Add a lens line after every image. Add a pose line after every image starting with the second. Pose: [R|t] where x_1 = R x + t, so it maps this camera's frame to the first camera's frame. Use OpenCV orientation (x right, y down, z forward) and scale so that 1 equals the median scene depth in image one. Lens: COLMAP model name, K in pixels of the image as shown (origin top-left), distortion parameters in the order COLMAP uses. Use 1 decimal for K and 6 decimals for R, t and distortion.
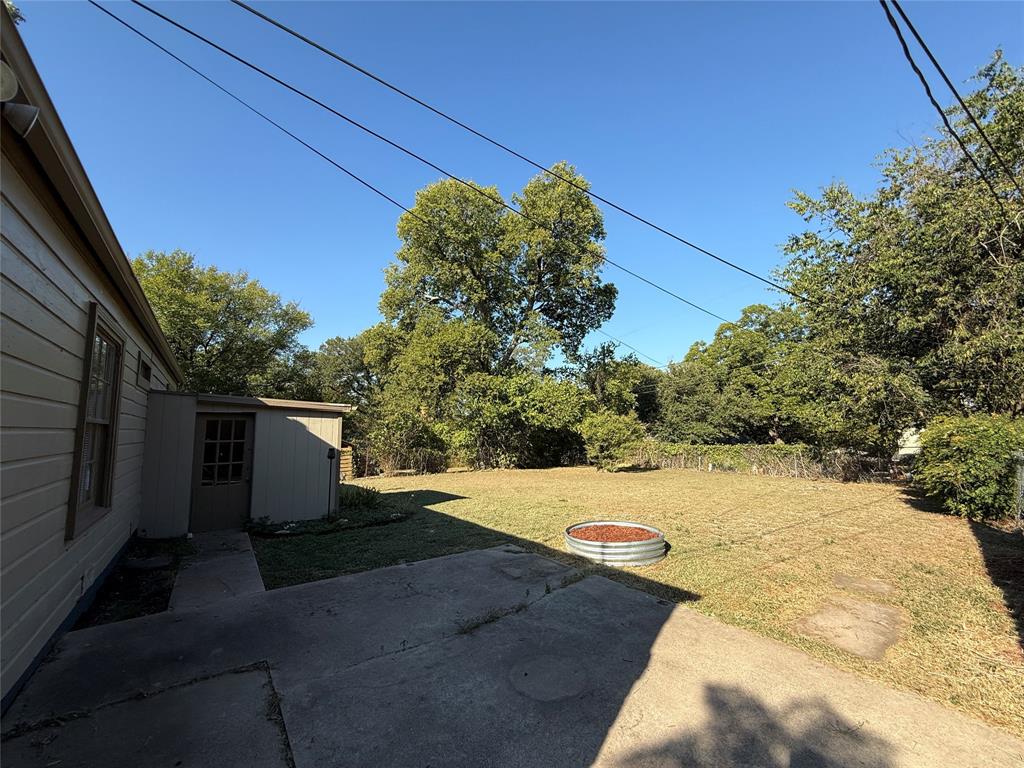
lens RADIAL K [[409.8, 0, 509.8], [0, 409.8, 385.7], [0, 0, 1]] dist [0.000933, 0.000242]
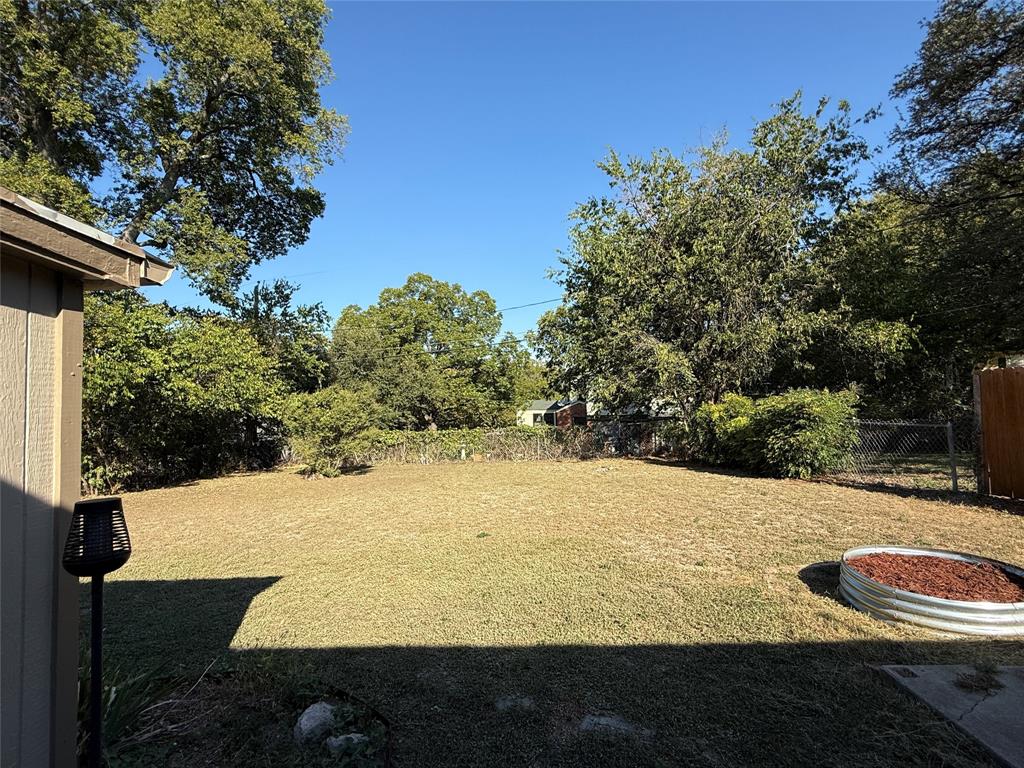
lens RADIAL K [[493.9, 0, 512.0], [0, 493.9, 384.0], [0, 0, 1]] dist [0.001455, 0.000118]
pose [[0.631911, 0.037419, 0.774137, -0.515845], [-0.068575, 0.997616, 0.007754, 0.104857], [-0.772001, -0.057986, 0.632970, 0.817112]]
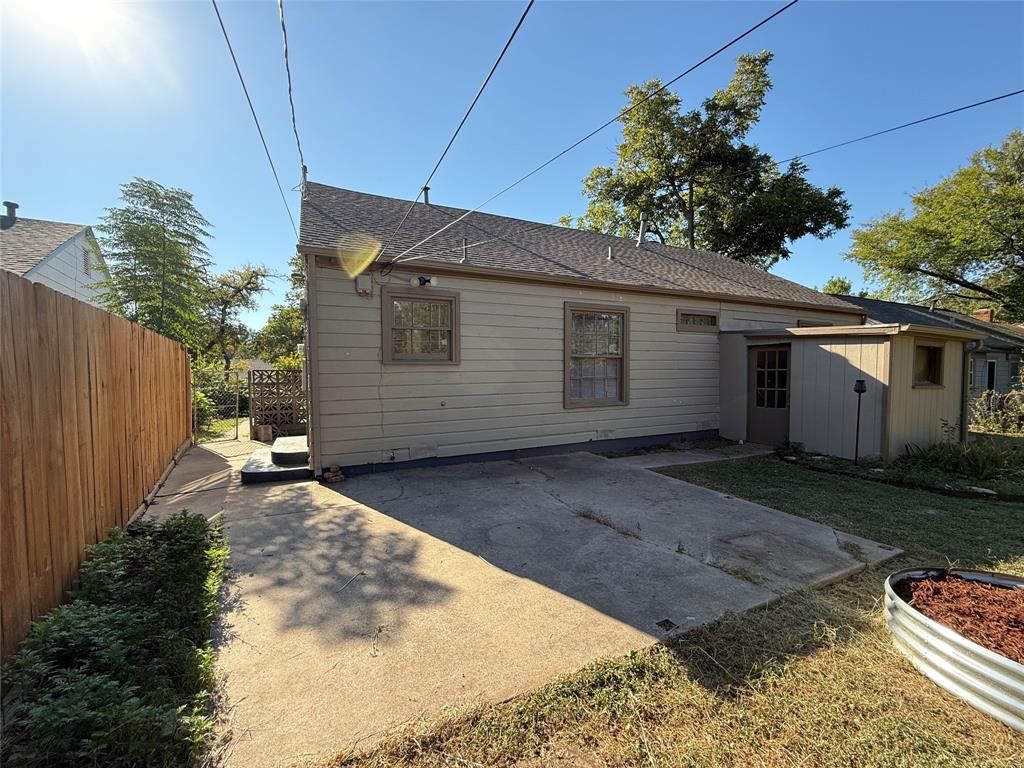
lens RADIAL K [[409.8, 0, 509.8], [0, 409.8, 385.7], [0, 0, 1]] dist [0.000933, 0.000242]
pose [[-0.178637, 0.043067, -0.982972, 0.527055], [0.102012, 0.994468, 0.025031, 0.076463], [0.978612, -0.095804, -0.182043, 0.492628]]
